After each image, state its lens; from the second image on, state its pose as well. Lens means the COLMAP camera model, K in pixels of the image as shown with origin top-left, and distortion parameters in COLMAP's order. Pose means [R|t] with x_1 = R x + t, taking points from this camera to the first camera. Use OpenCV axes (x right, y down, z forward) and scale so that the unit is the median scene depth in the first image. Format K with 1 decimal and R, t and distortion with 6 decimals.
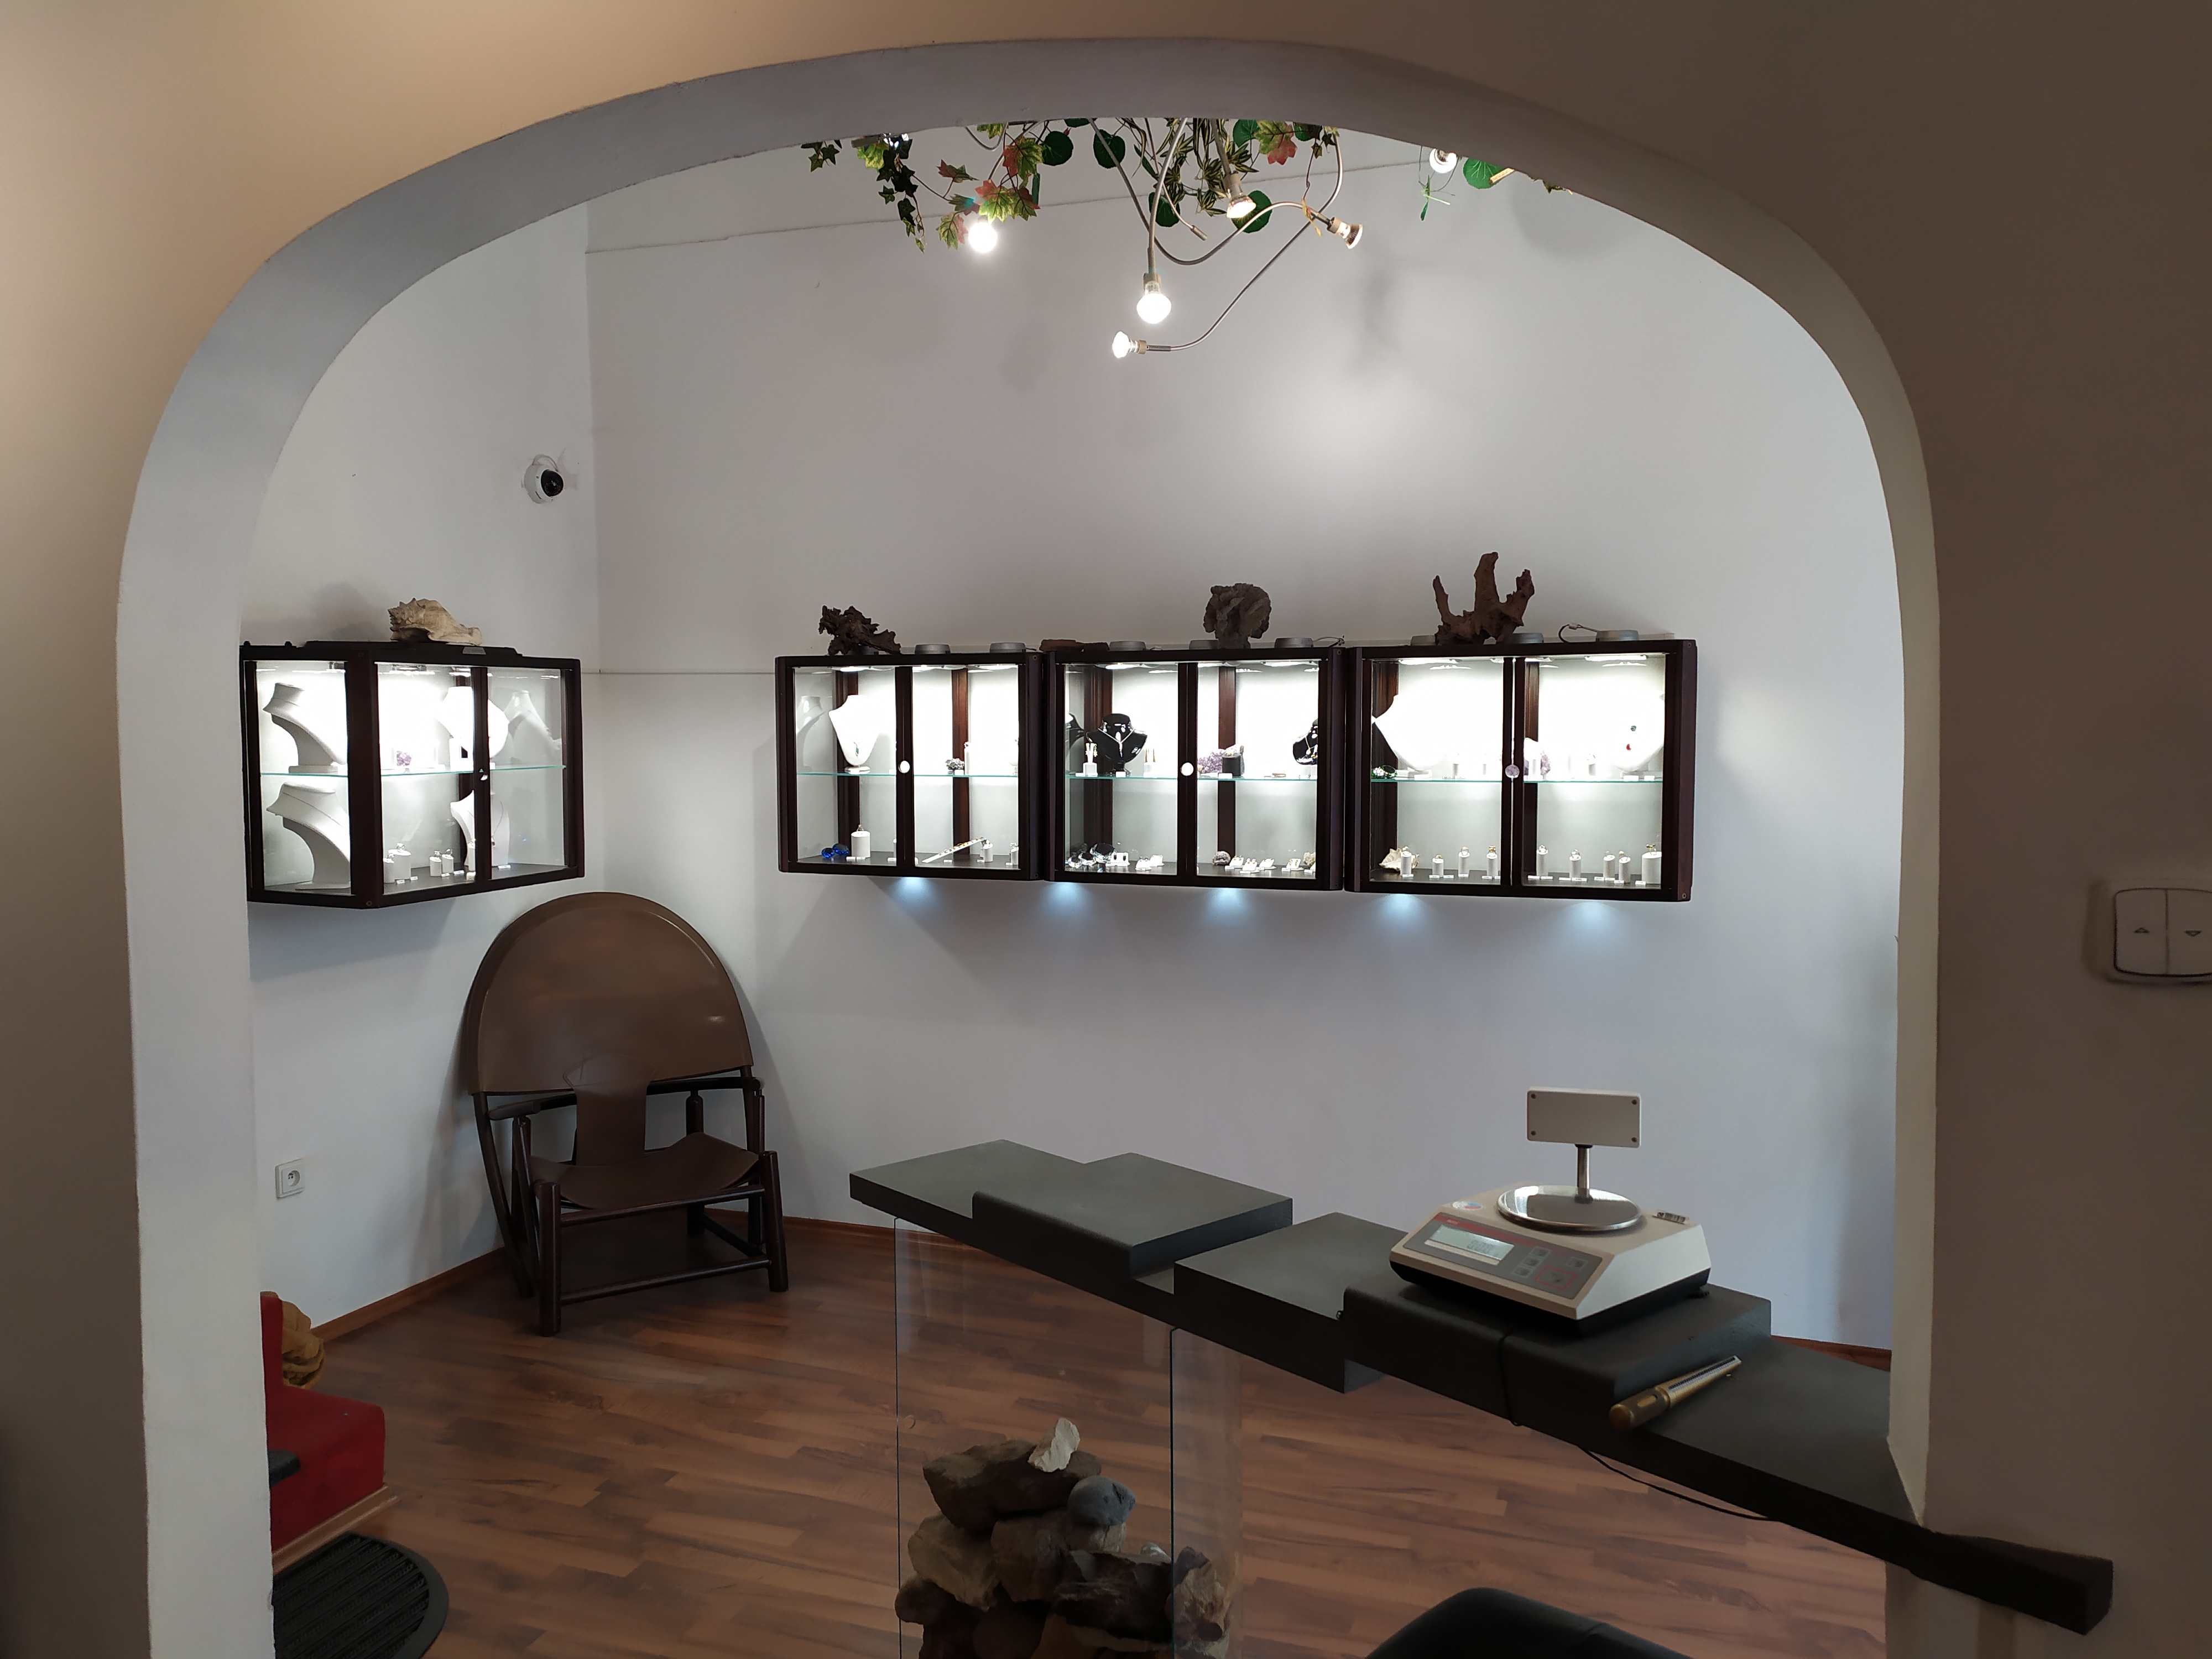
lens RADIAL K [[1638.5, 0, 1108.0], [0, 1638.5, 838.5], [0, 0, 1]] dist [0.038632, -0.005627]
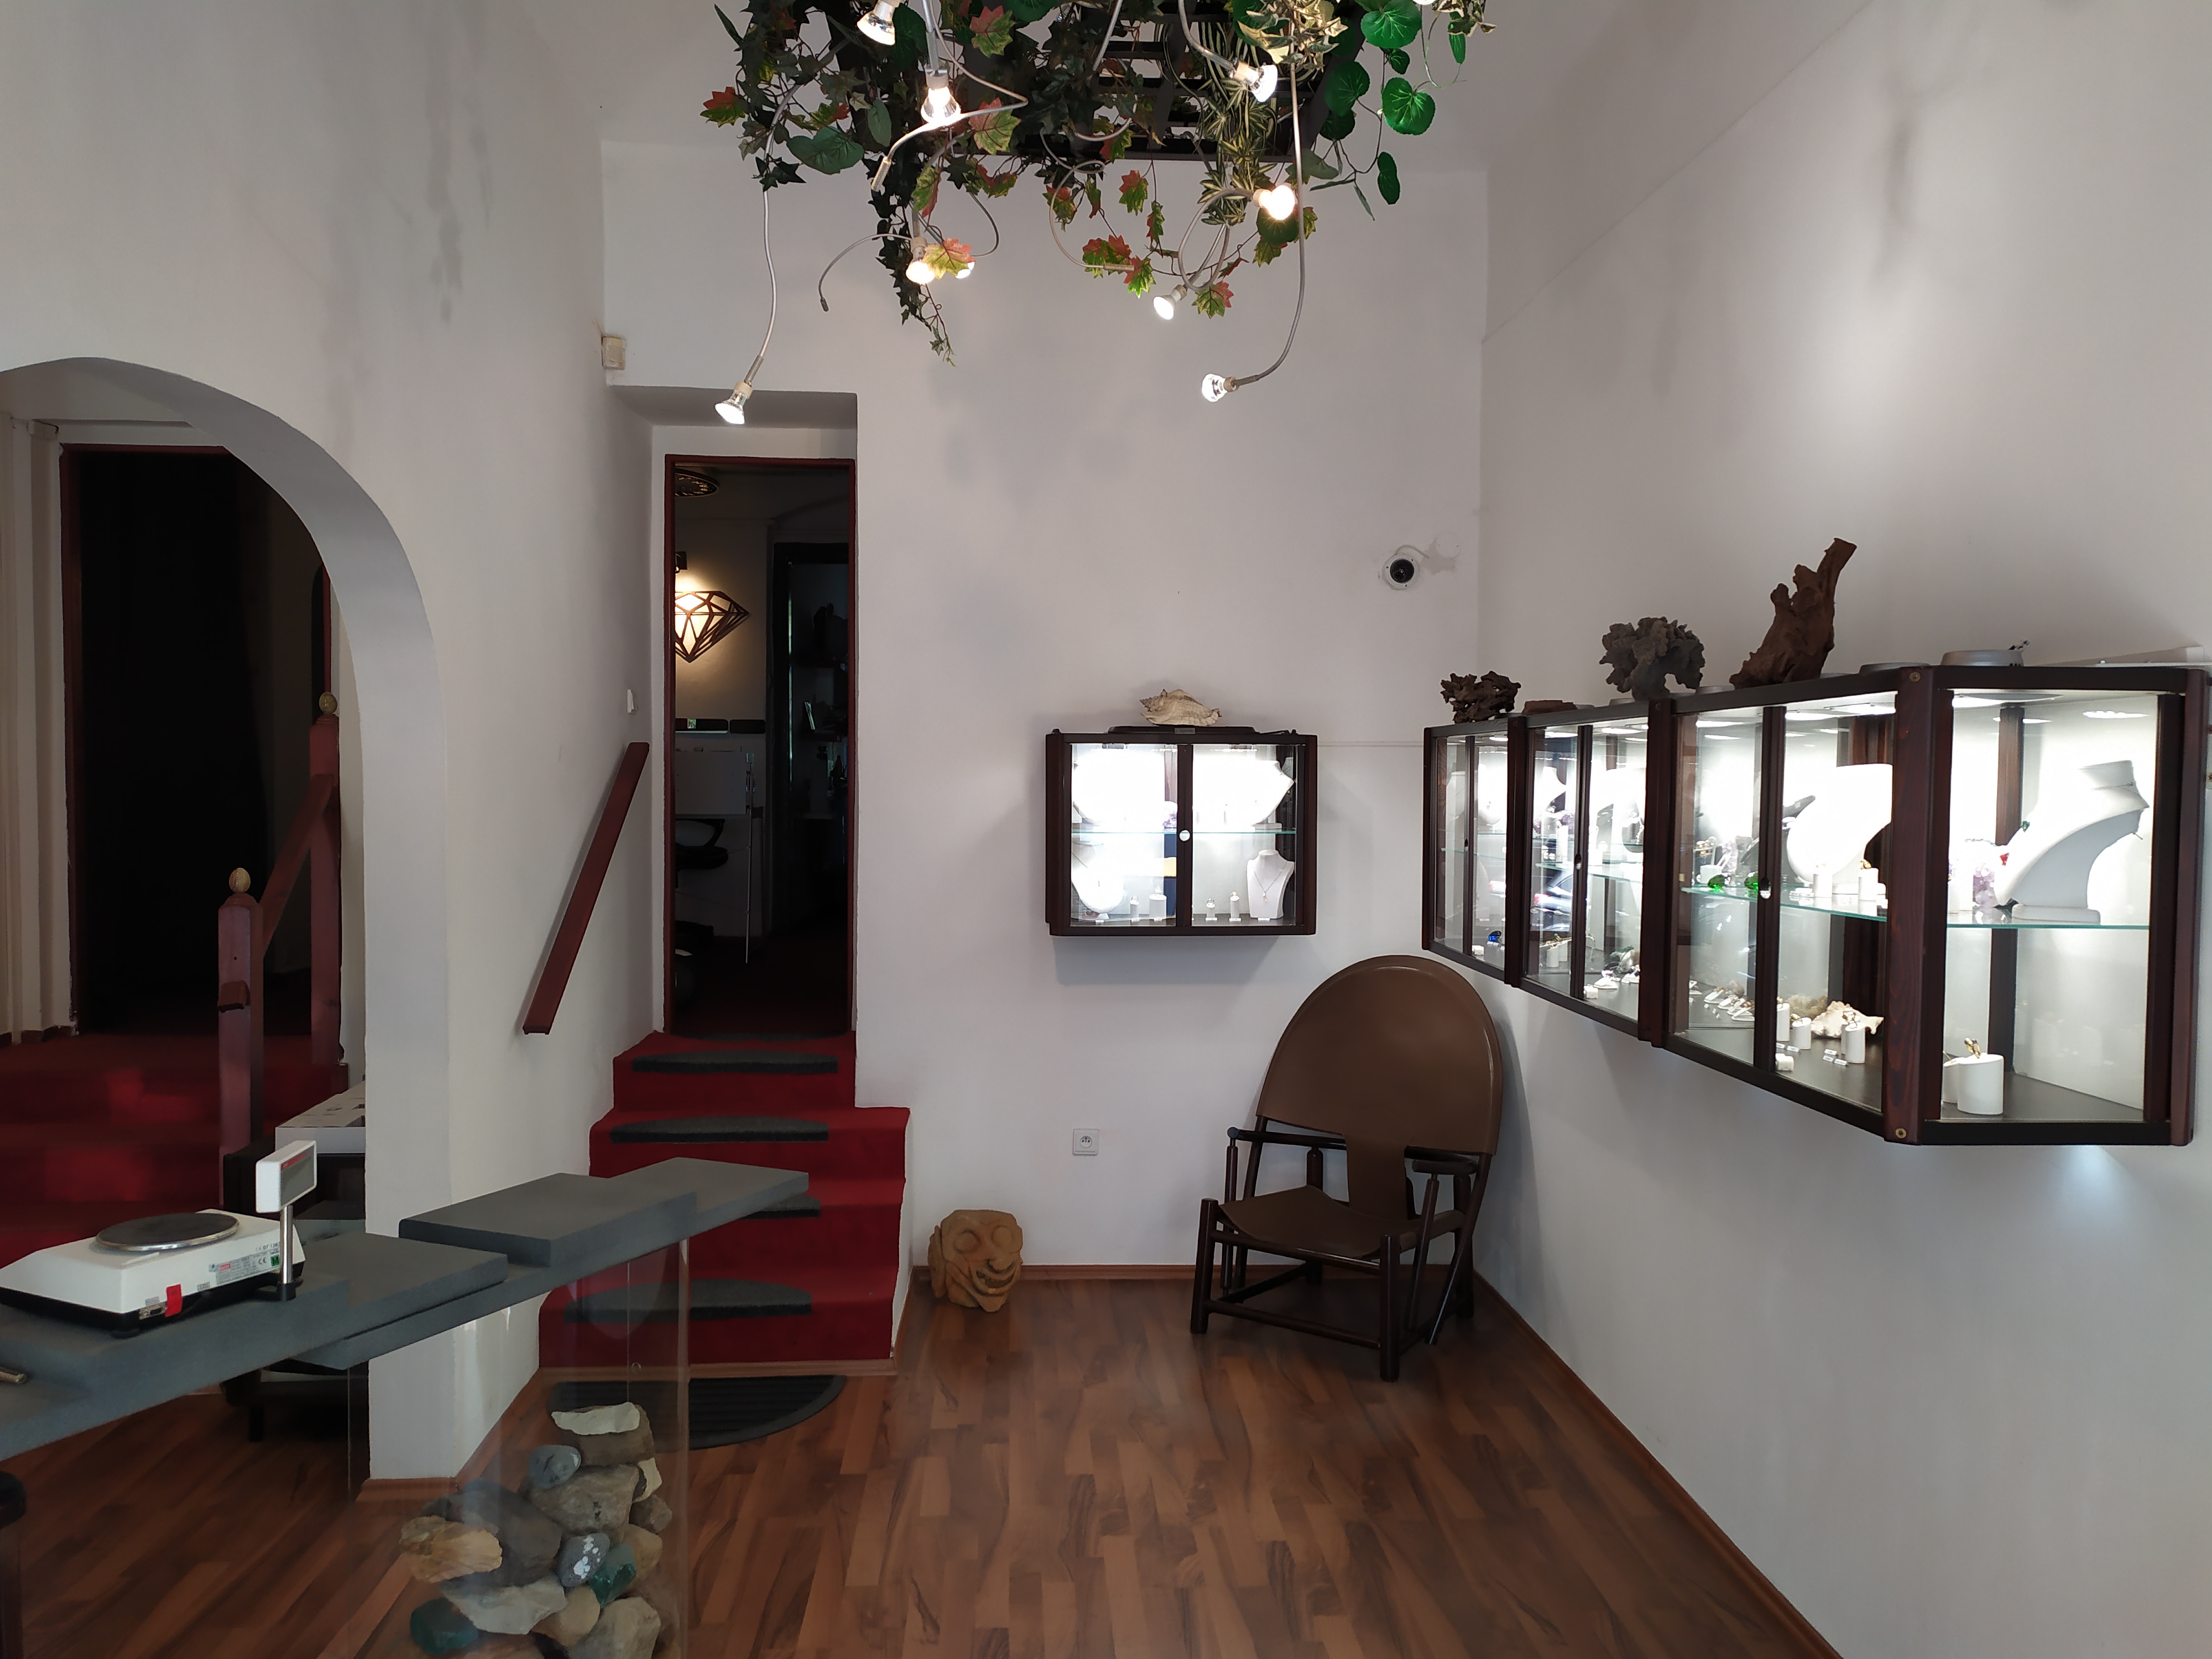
lens RADIAL K [[1638.5, 0, 1107.5], [0, 1638.5, 827.0], [0, 0, 1]] dist [0.038632, -0.005627]
pose [[0.397048, 0.031681, -0.917251, 0.582421], [-0.073812, 0.997269, 0.002494, -0.037975], [0.914825, 0.066714, 0.398302, 0.415866]]
